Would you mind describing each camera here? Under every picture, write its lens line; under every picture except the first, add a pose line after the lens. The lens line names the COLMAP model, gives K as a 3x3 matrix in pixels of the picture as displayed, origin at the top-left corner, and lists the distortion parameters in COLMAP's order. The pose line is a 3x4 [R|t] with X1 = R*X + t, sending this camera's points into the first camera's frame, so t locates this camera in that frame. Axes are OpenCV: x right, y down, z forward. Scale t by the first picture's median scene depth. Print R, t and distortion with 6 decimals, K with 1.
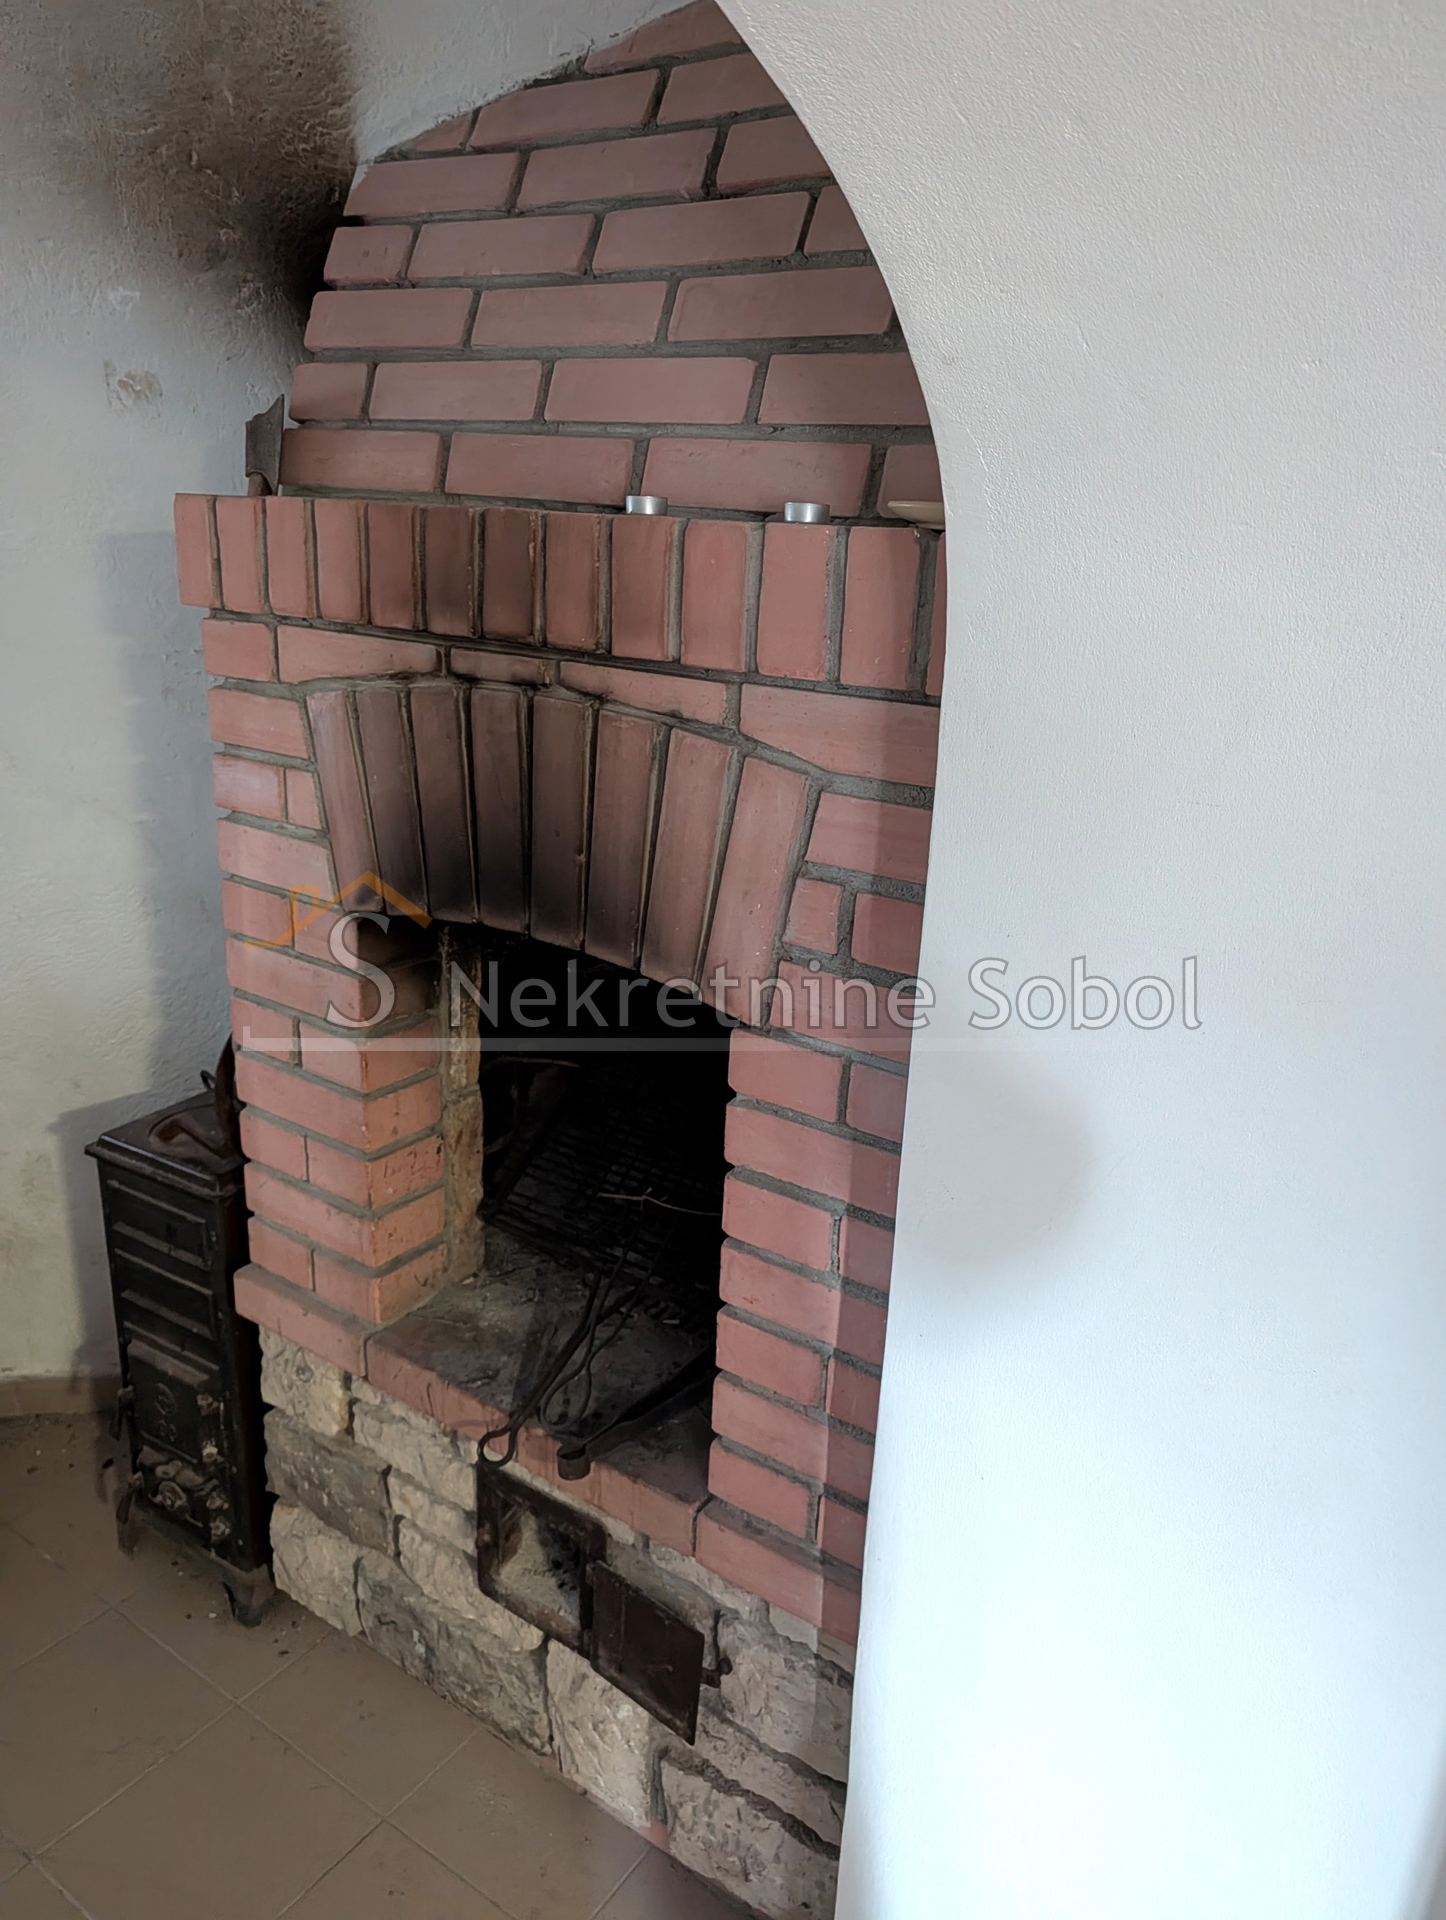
lens RADIAL K [[1379.6, 0, 729.8], [0, 1379.6, 978.9], [0, 0, 1]] dist [0.021762, -0.028221]
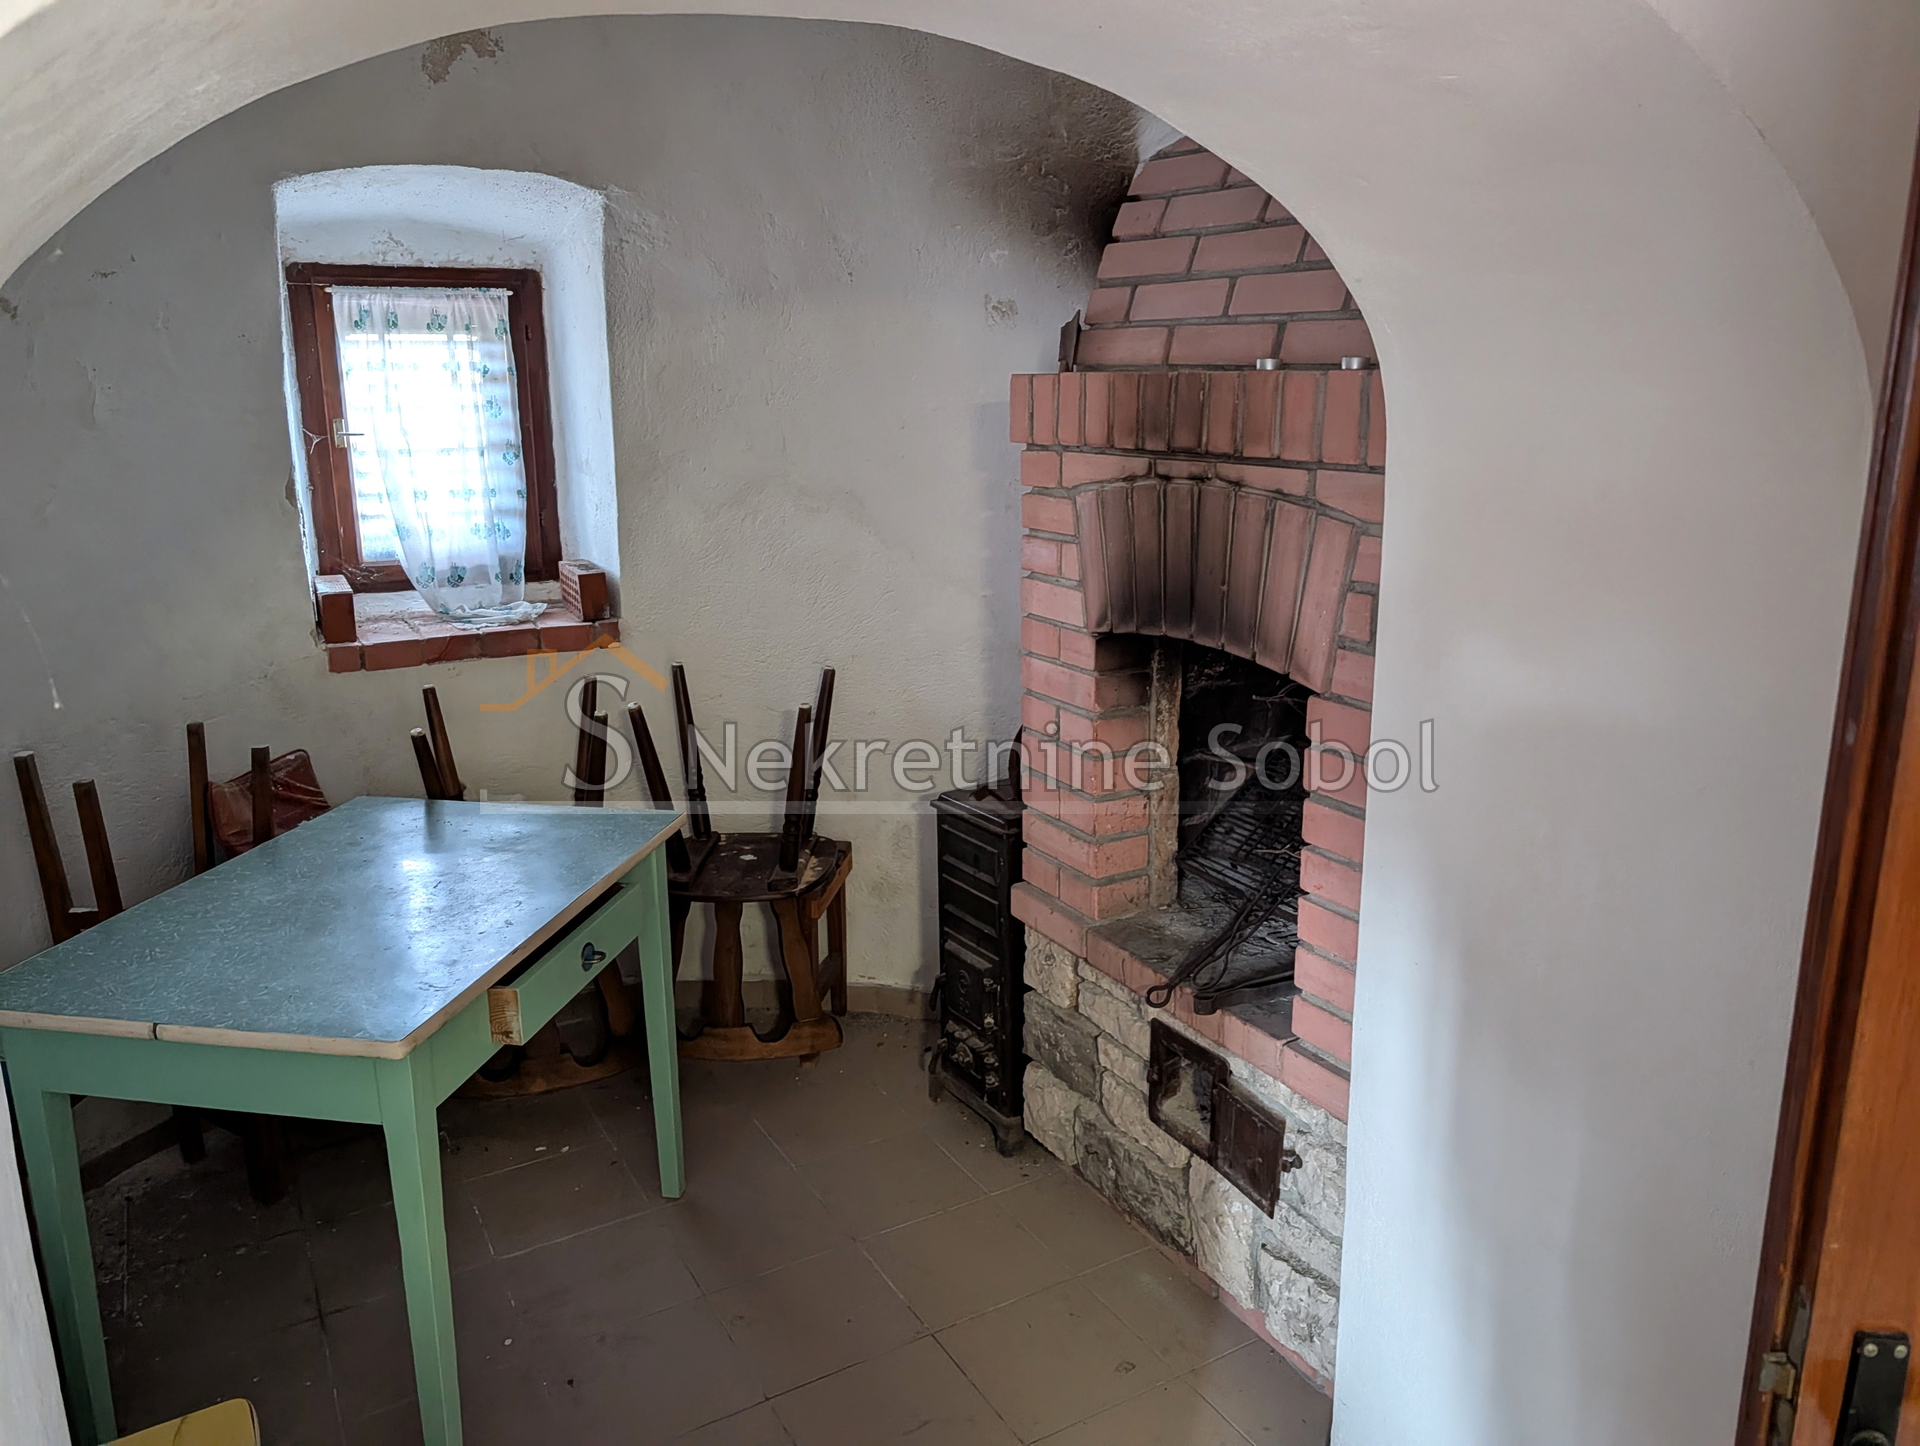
lens RADIAL K [[1379.6, 0, 969.0], [0, 1379.6, 703.2], [0, 0, 1]] dist [0.021762, -0.028221]
pose [[0.904605, 0.045359, -0.423831, 0.247146], [-0.086384, 0.993197, -0.078081, 0.156150], [0.417406, 0.107245, 0.902369, -0.423051]]
